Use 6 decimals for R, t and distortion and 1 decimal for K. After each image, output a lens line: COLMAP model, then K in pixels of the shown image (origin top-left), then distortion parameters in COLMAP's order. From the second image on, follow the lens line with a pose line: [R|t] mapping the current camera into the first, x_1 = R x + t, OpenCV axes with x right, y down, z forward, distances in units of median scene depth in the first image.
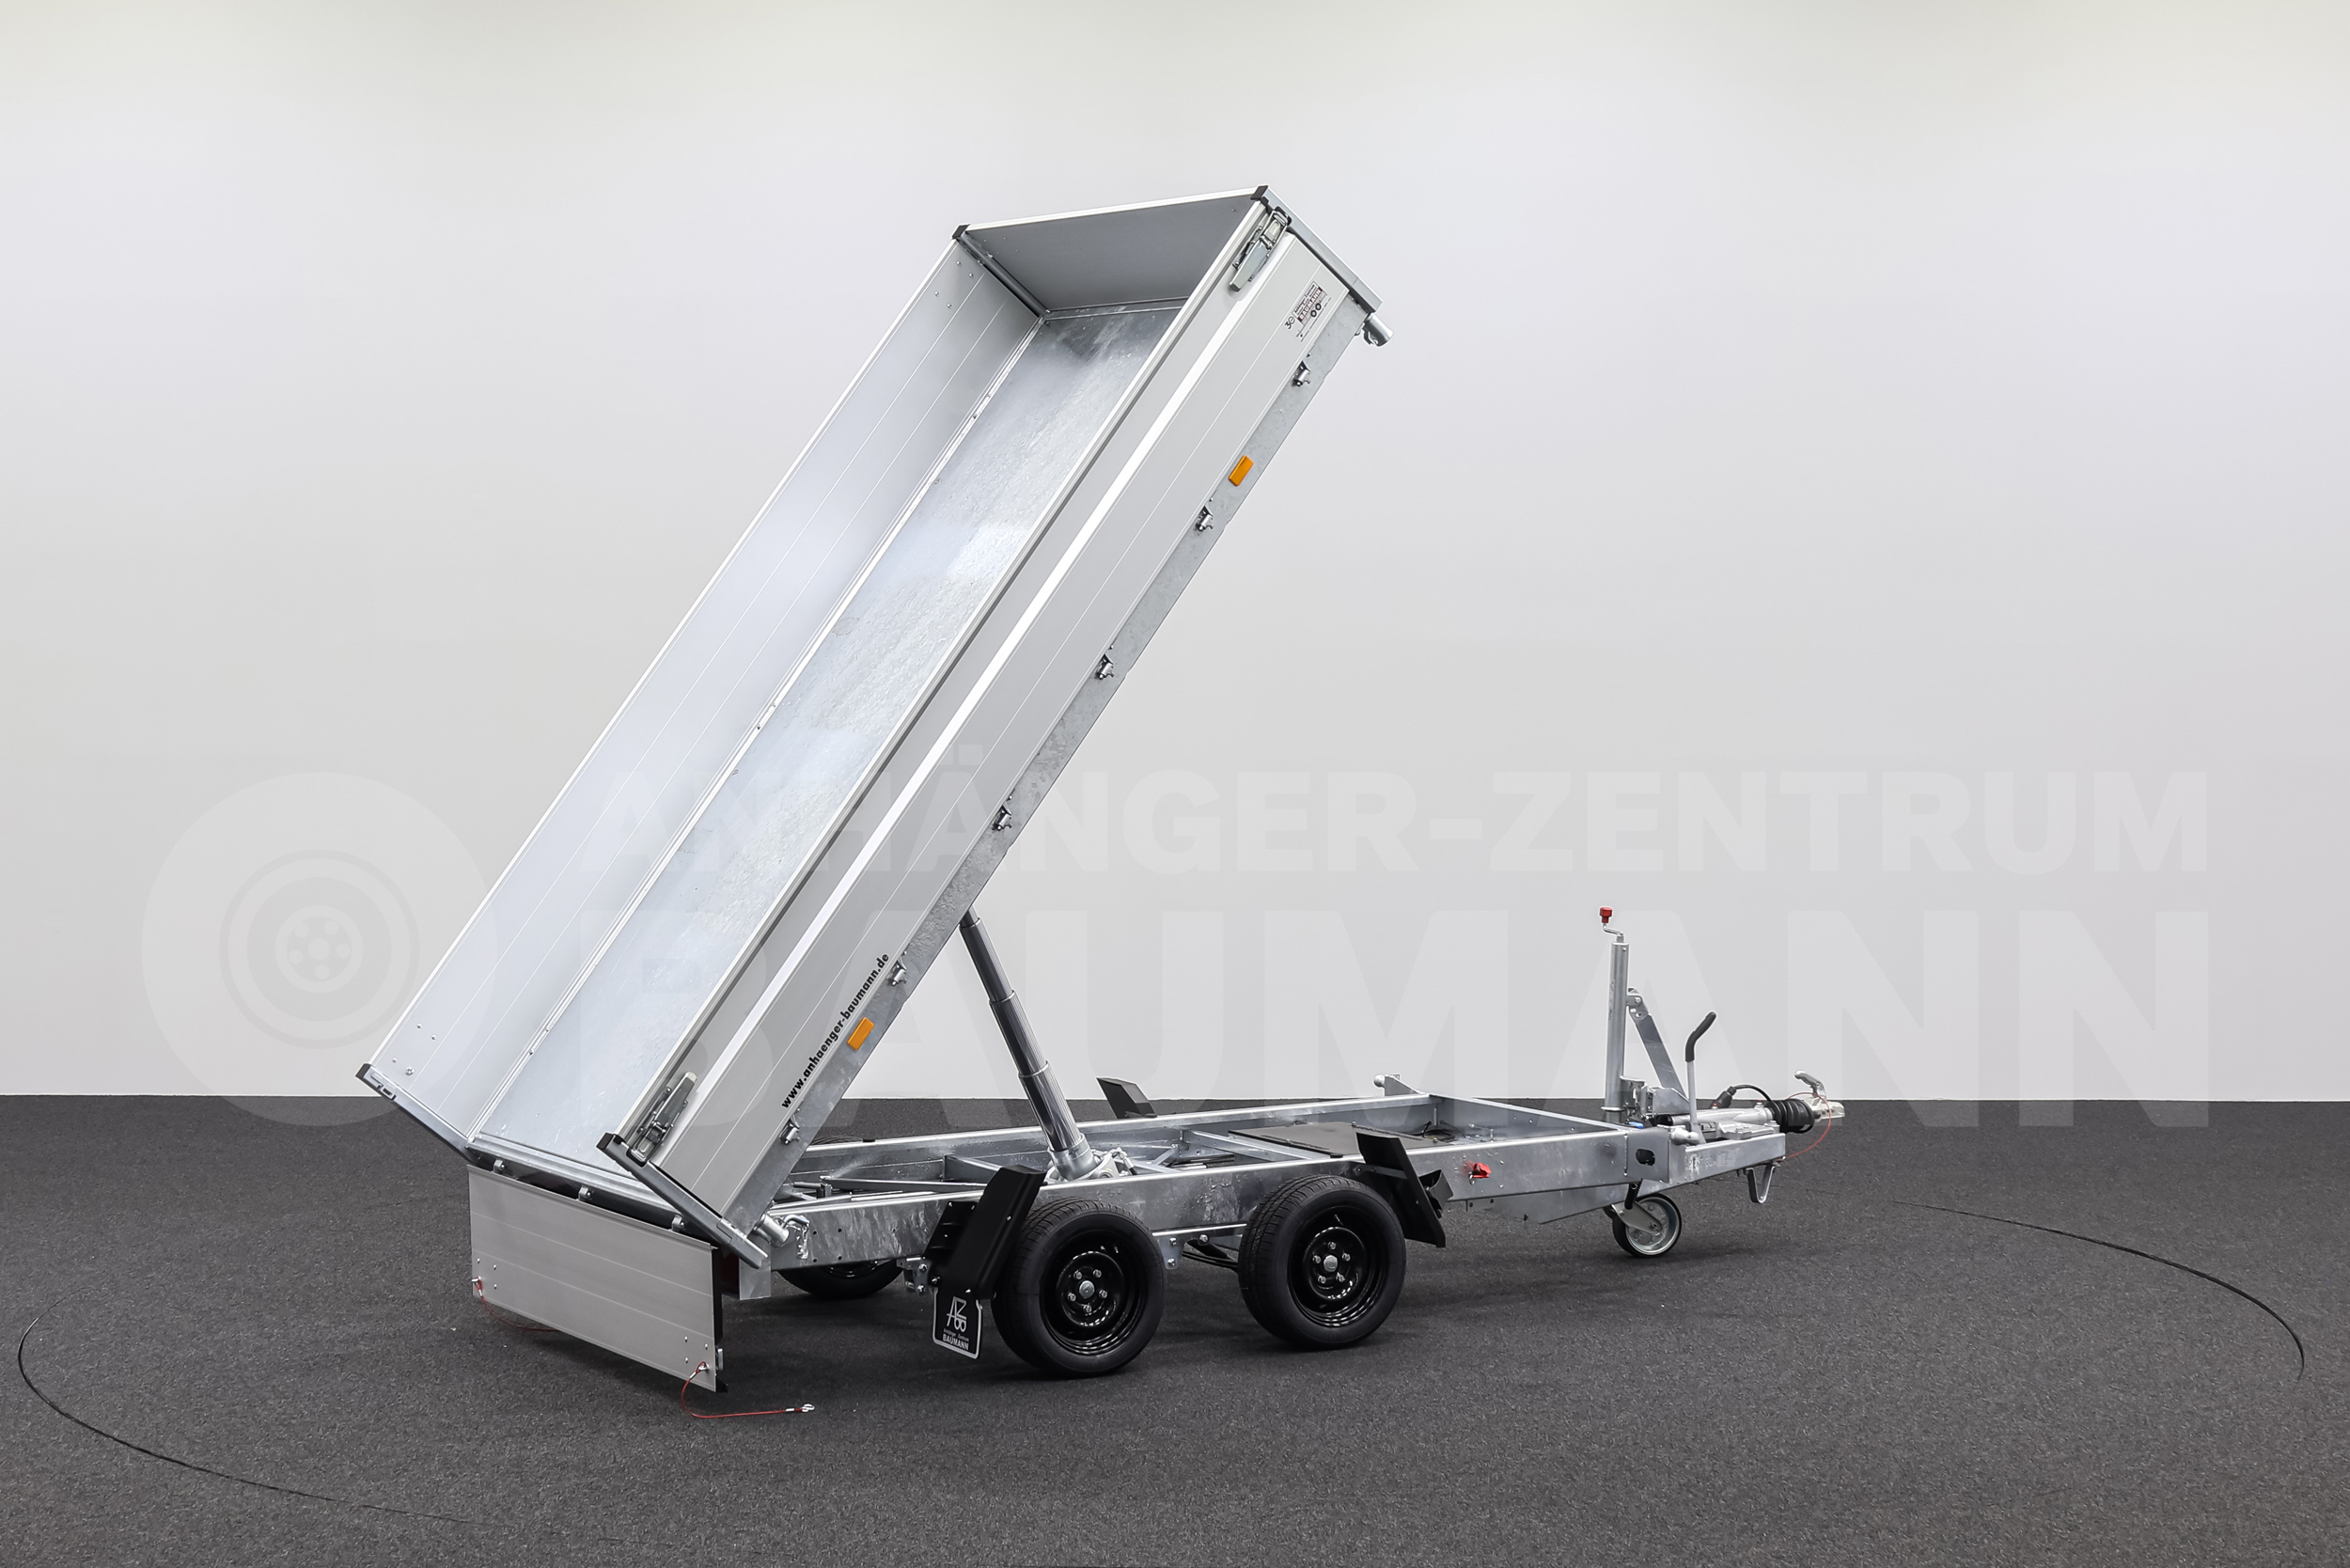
lens RADIAL K [[4335.2, 0, 1173.6], [0, 4335.2, 789.6], [0, 0, 1]] dist [-0.077298, 0.000000]
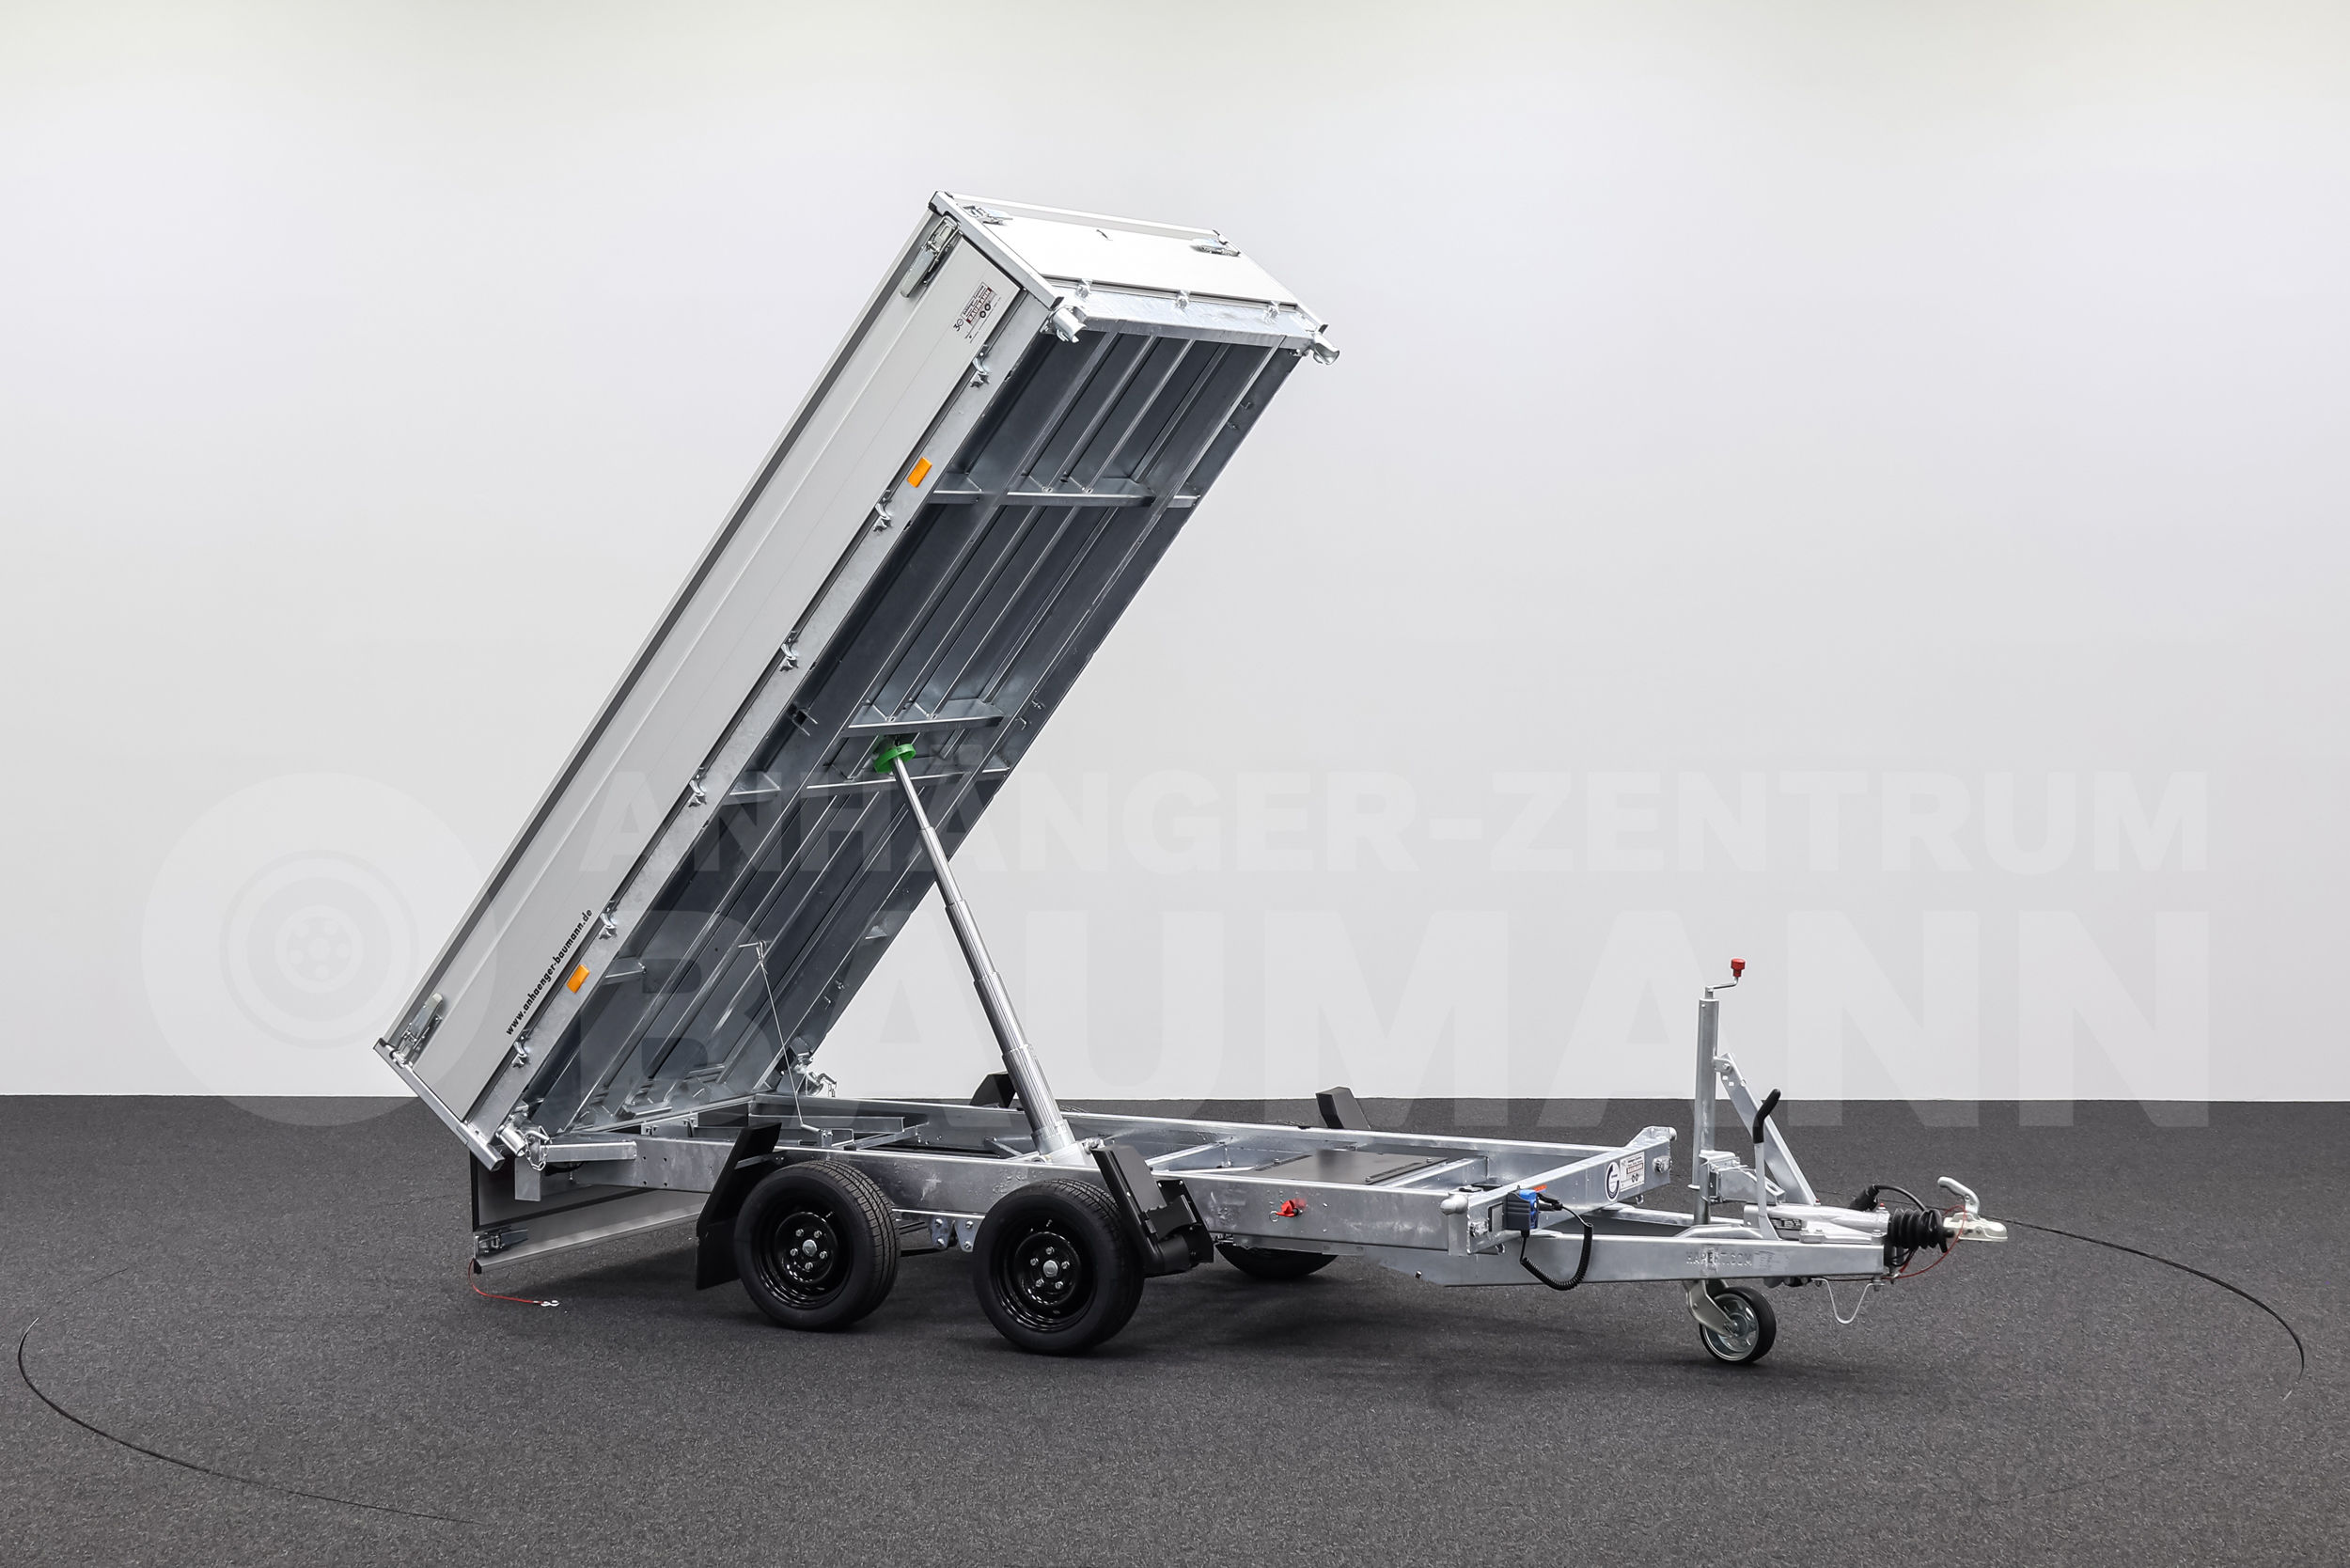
lens RADIAL K [[4335.2, 0, 1168.7], [0, 4335.2, 781.3], [0, 0, 1]] dist [-0.077298, 0.000000]
pose [[0.514149, 0.045758, -0.856479, 0.922977], [-0.049591, 0.998491, 0.023576, -0.027602], [0.856266, 0.030352, 0.515642, 0.524654]]
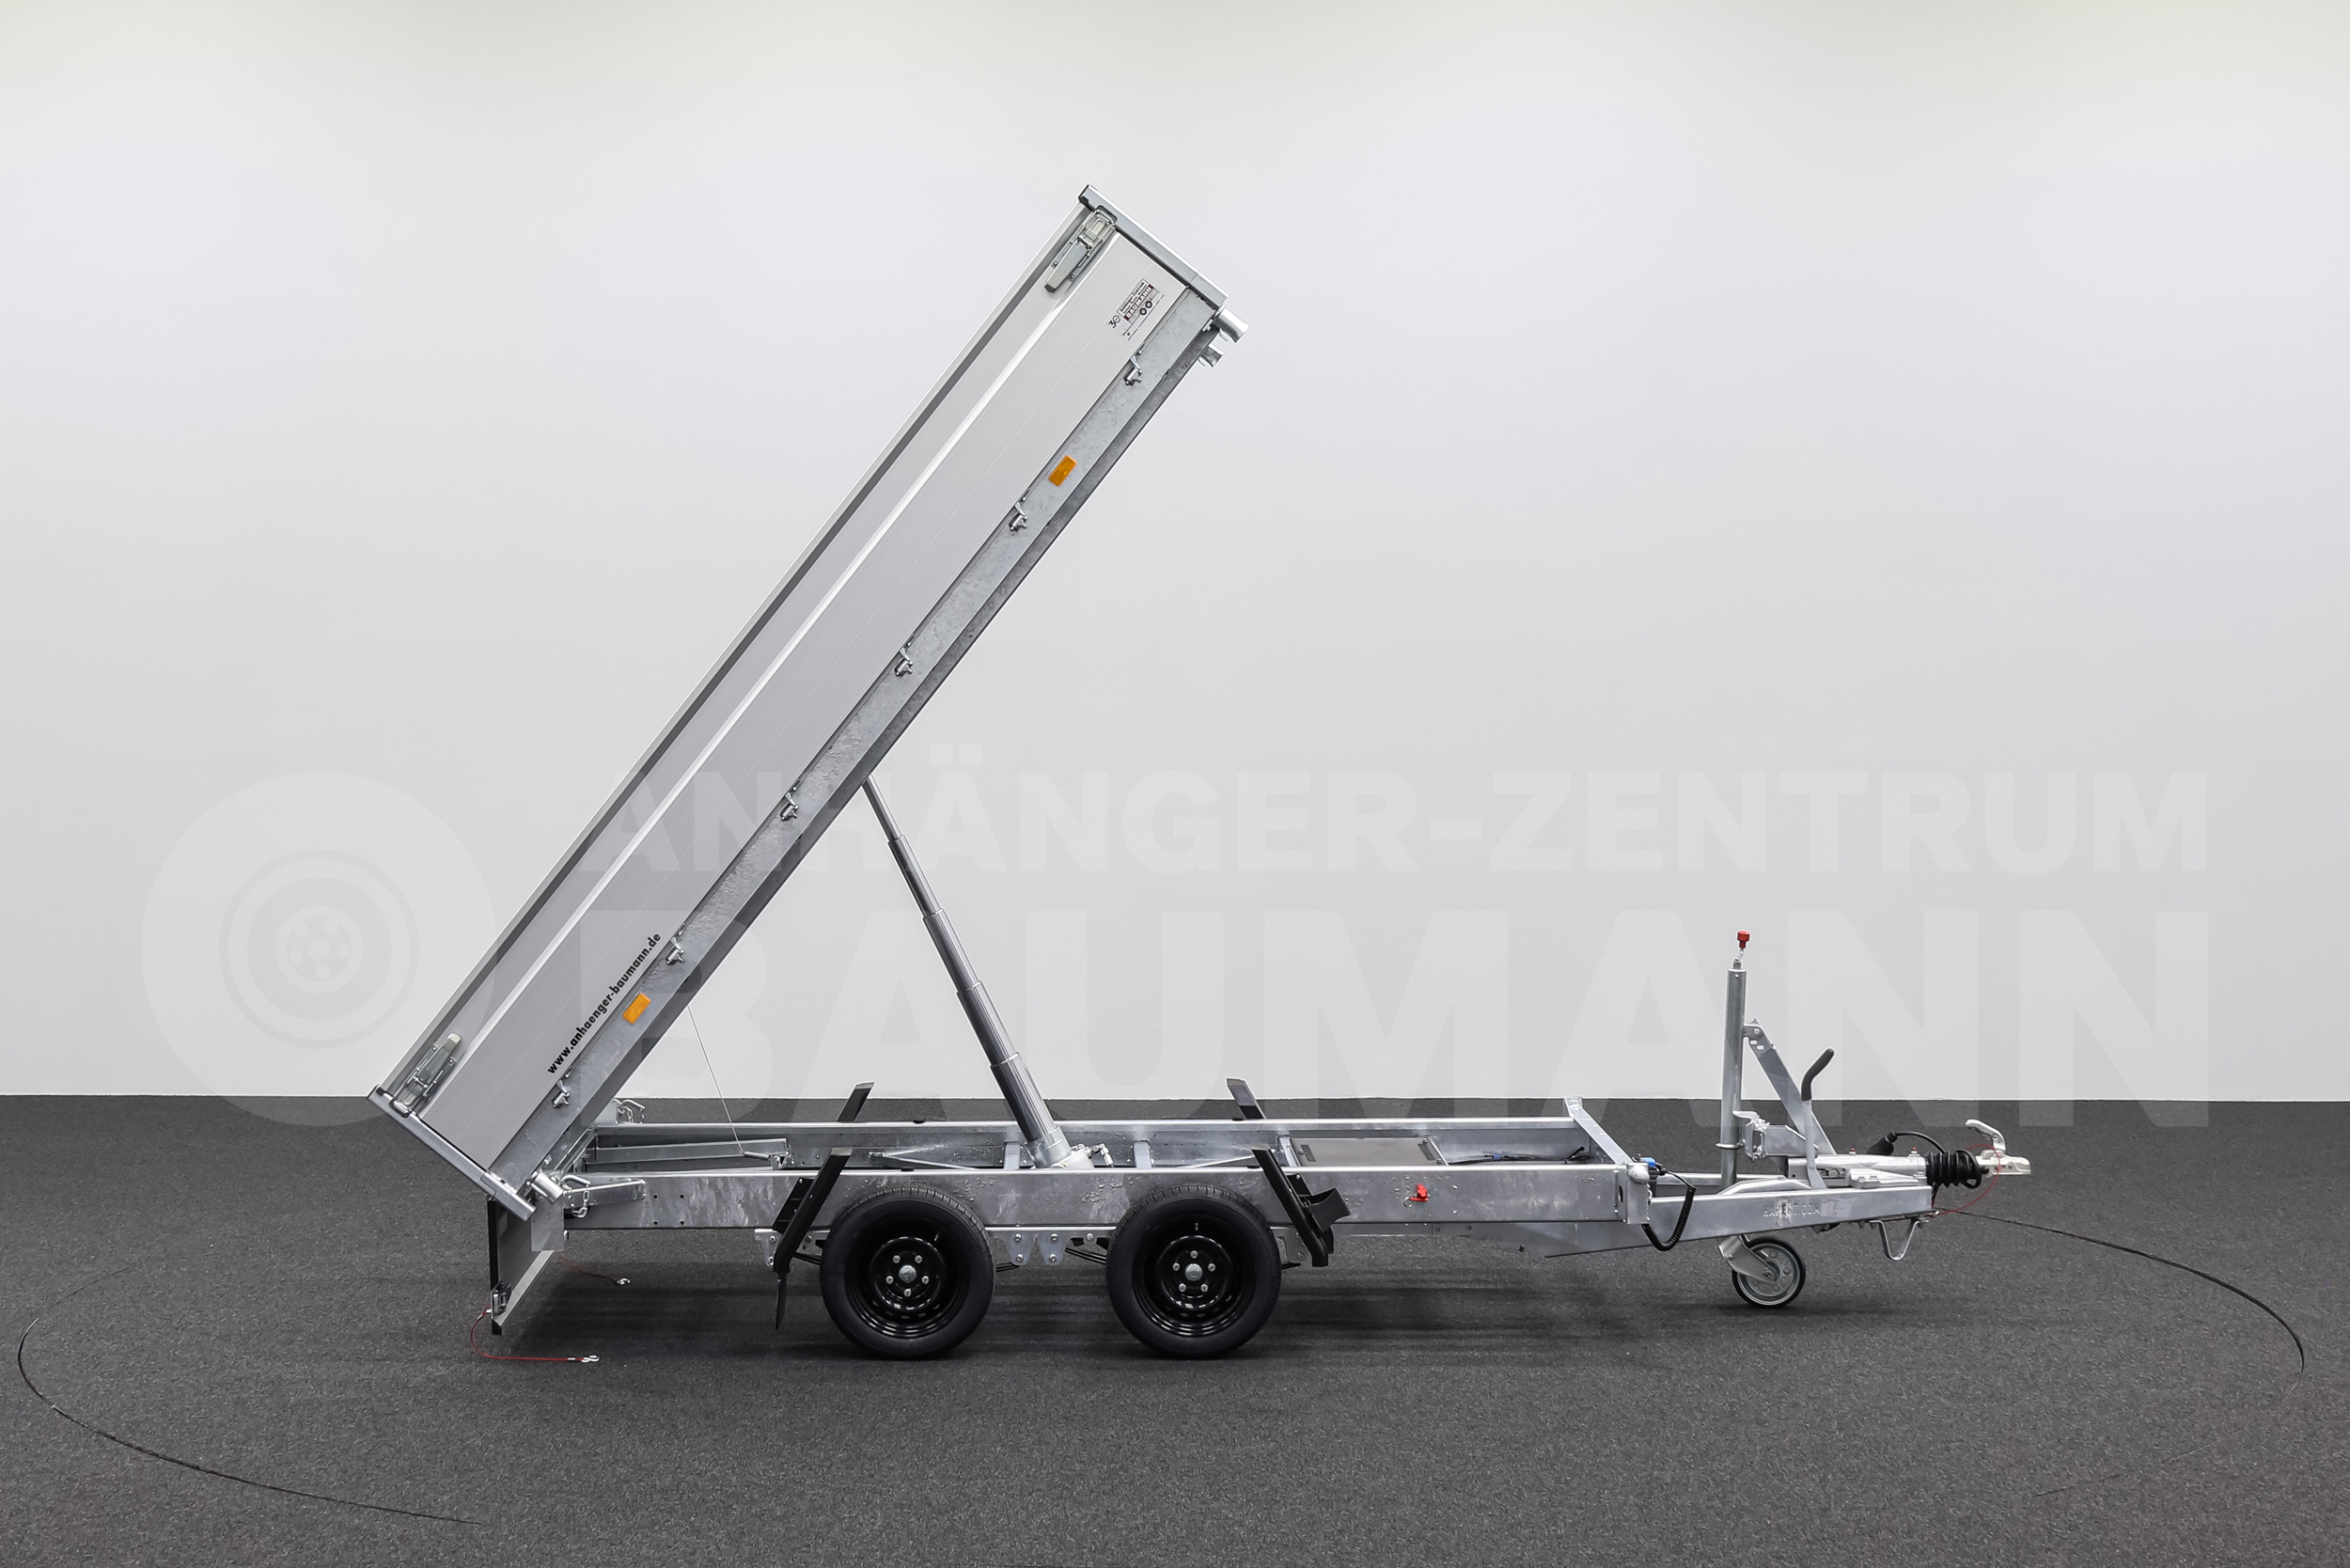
lens RADIAL K [[4335.2, 0, 1182.6], [0, 4335.2, 781.8], [0, 0, 1]] dist [-0.077298, 0.000000]
pose [[0.866750, 0.027629, -0.497977, 0.539165], [-0.028987, 0.999567, 0.005005, -0.007433], [0.497900, 0.010097, 0.867176, 0.146129]]
